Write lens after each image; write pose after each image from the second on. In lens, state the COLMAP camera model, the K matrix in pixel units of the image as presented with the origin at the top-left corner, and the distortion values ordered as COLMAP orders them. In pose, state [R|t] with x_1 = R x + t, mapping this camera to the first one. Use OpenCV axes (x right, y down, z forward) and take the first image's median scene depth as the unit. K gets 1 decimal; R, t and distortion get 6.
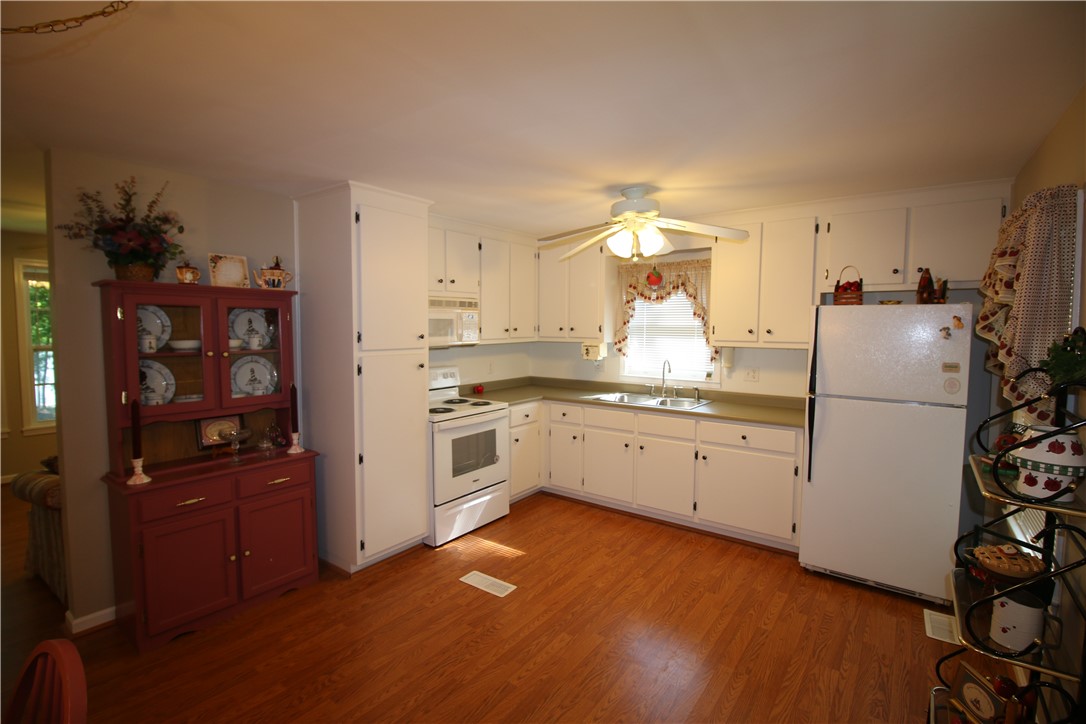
lens RADIAL K [[496.3, 0, 541.2], [0, 496.3, 360.2], [0, 0, 1]] dist [-0.008687, -0.009891]
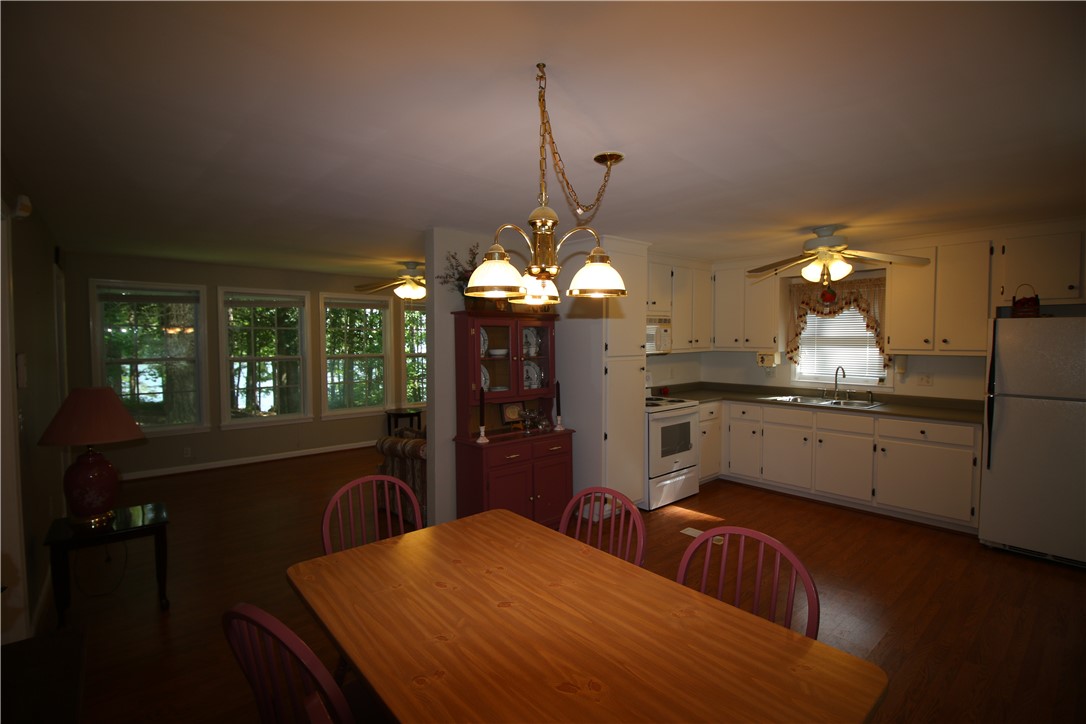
lens RADIAL K [[496.3, 0, 538.2], [0, 496.3, 360.9], [0, 0, 1]] dist [-0.008687, -0.009891]
pose [[0.975186, 0.001455, -0.221382, -0.212122], [-0.006912, 0.999691, -0.023880, 0.022366], [0.221279, 0.024818, 0.974895, -0.323562]]
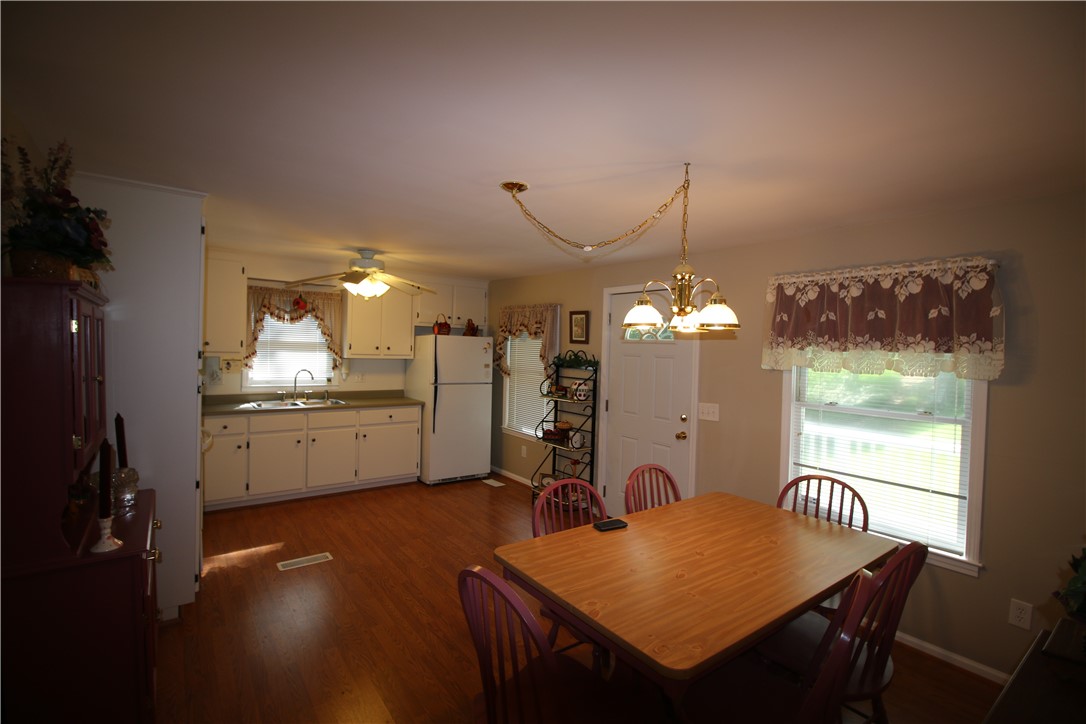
lens RADIAL K [[496.3, 0, 547.1], [0, 496.3, 361.1], [0, 0, 1]] dist [-0.008687, -0.009891]
pose [[0.286751, -0.022962, 0.957730, -0.923151], [0.037881, 0.999203, 0.012614, -0.018642], [-0.957256, 0.032663, 0.287392, 0.077970]]
